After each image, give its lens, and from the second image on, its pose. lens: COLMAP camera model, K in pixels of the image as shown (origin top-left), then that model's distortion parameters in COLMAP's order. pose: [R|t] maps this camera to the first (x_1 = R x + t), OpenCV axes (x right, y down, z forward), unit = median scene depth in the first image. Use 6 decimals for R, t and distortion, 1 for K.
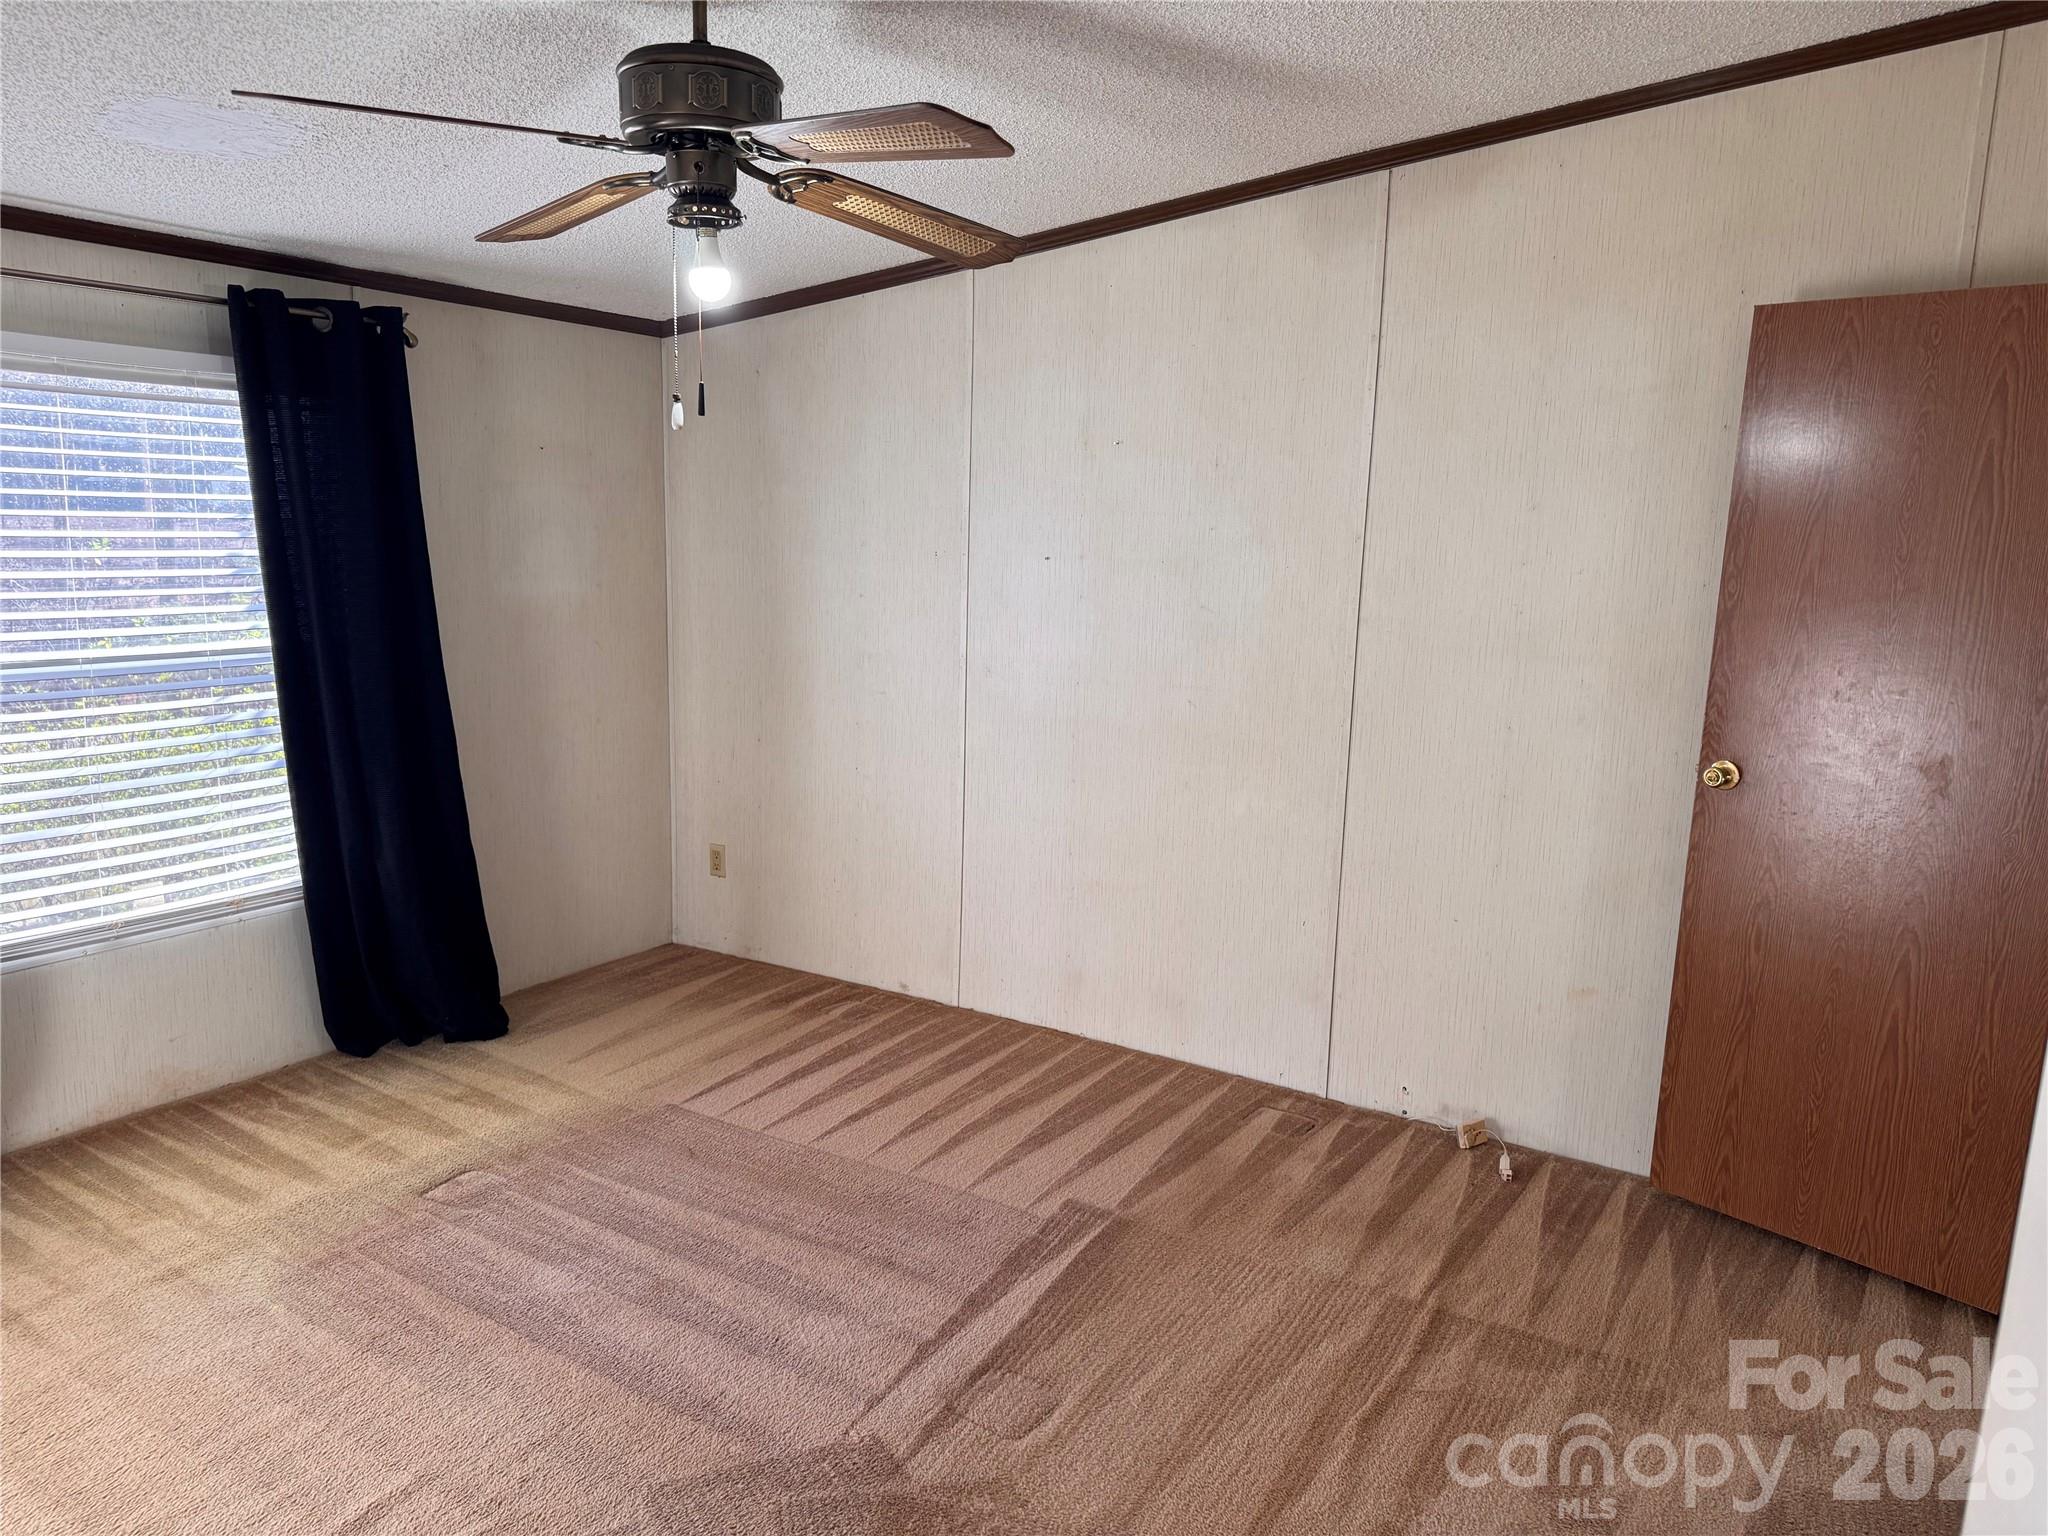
lens RADIAL K [[1470.0, 0, 1050.4], [0, 1470.0, 774.0], [0, 0, 1]] dist [0.120083, -0.130732]
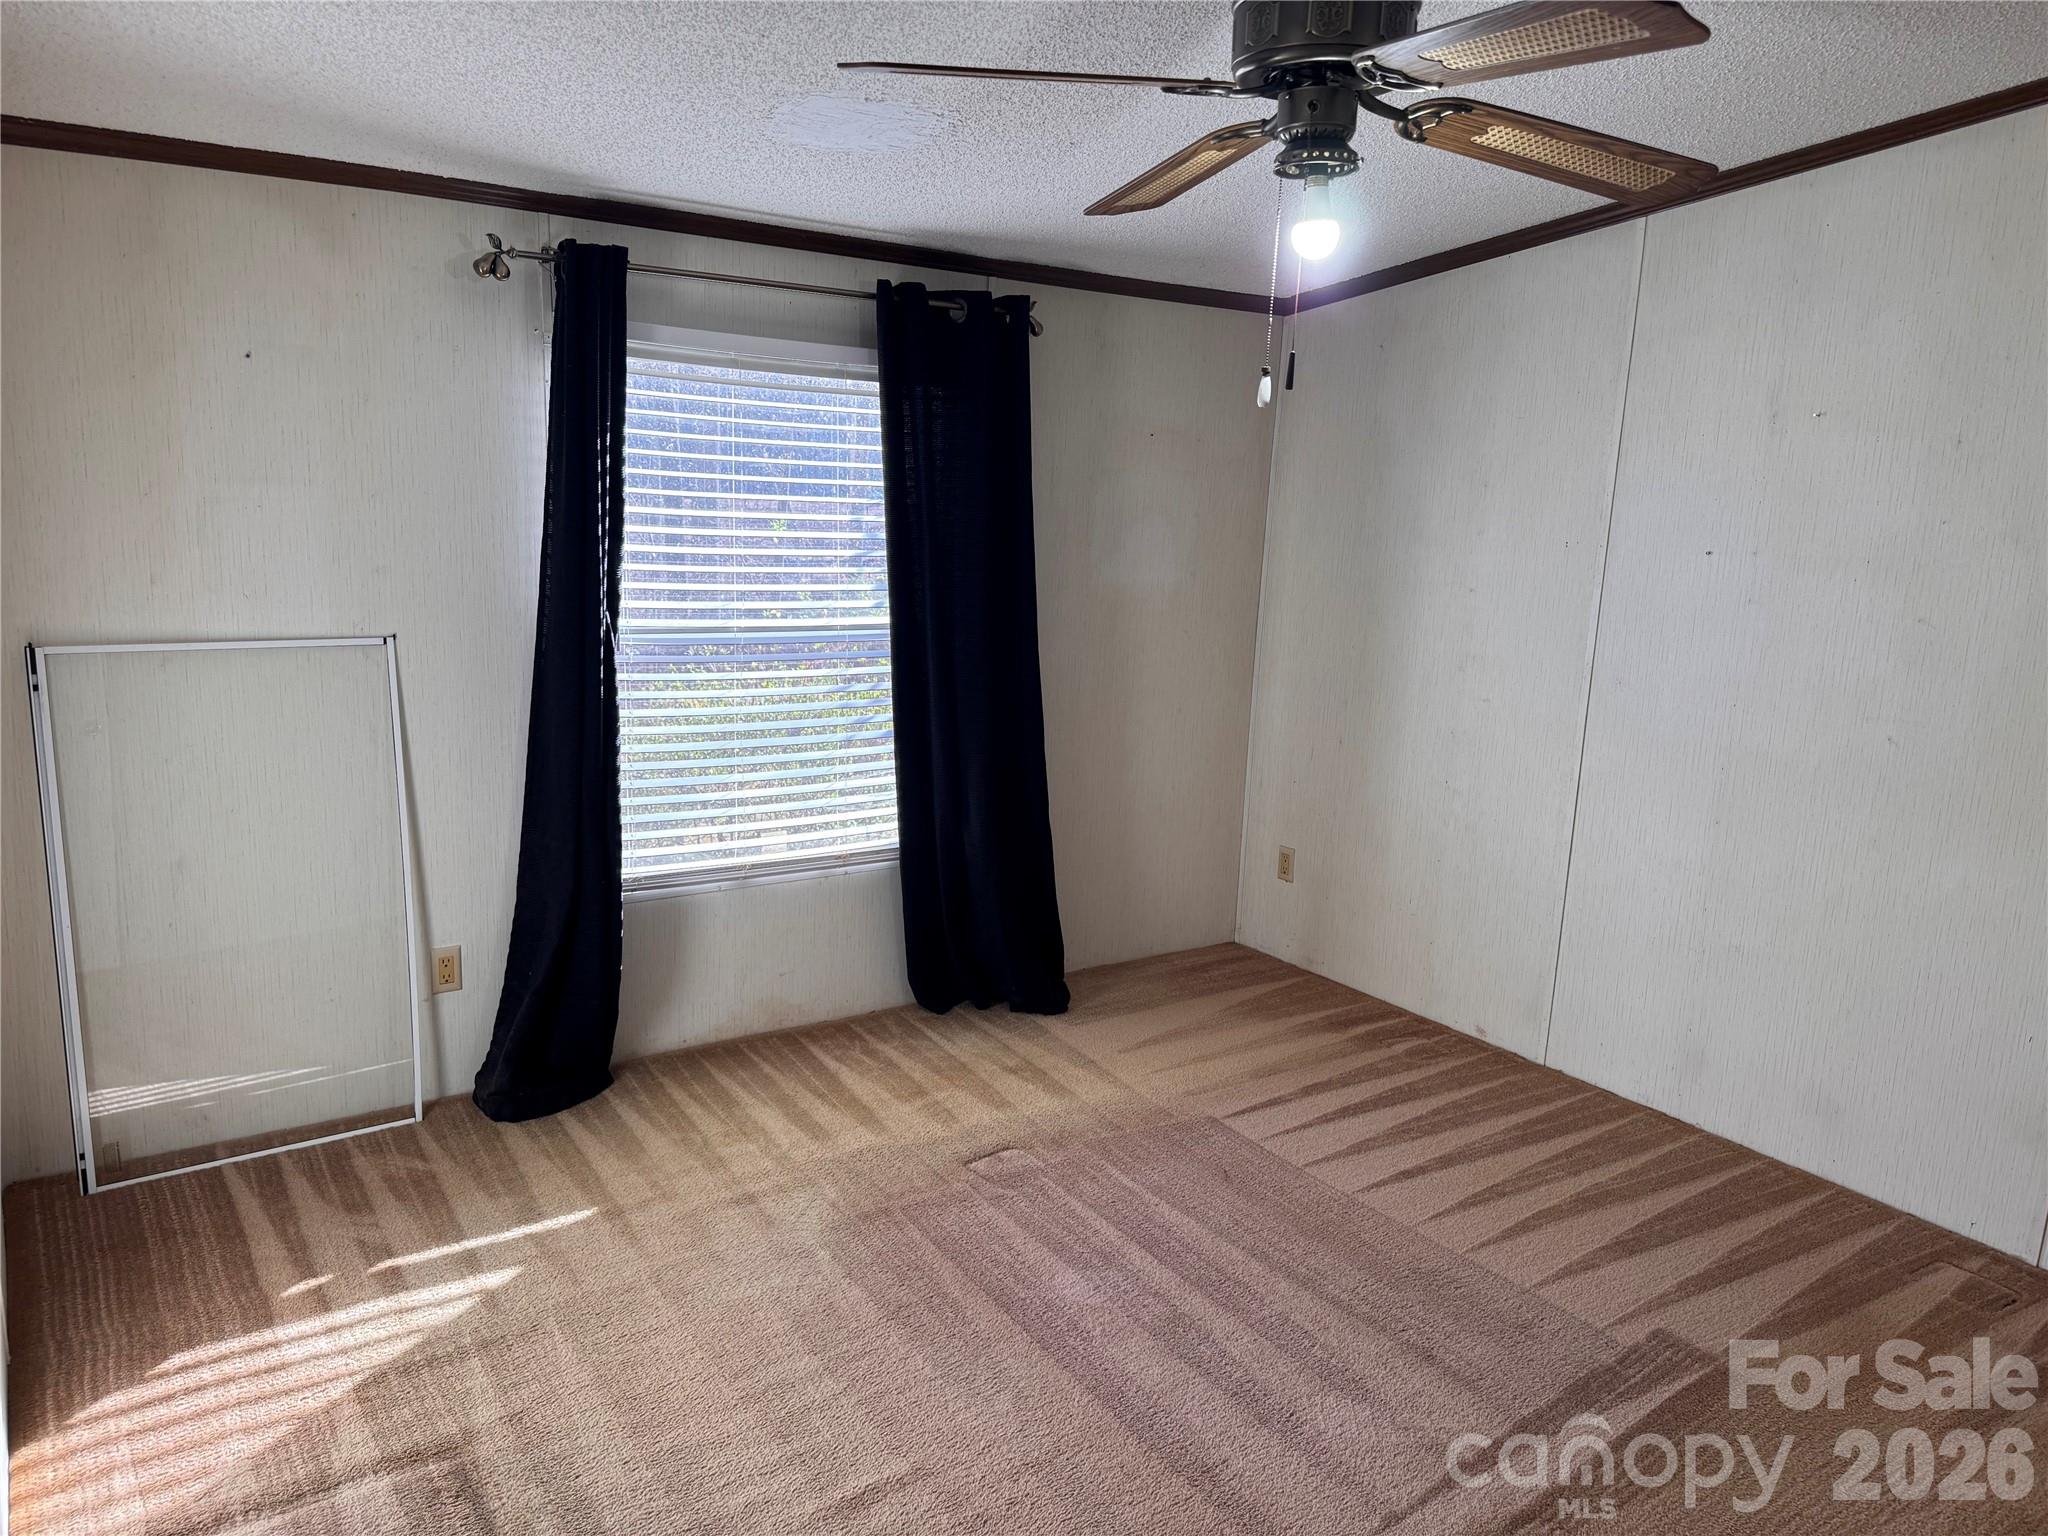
lens RADIAL K [[1439.0, 0, 1020.0], [0, 1439.0, 763.2], [0, 0, 1]] dist [0.162899, -0.298711]
pose [[0.904731, 0.090160, -0.416333, 0.002791], [-0.087928, 0.995824, 0.024578, -0.018946], [0.416810, 0.014371, 0.908880, 0.106445]]
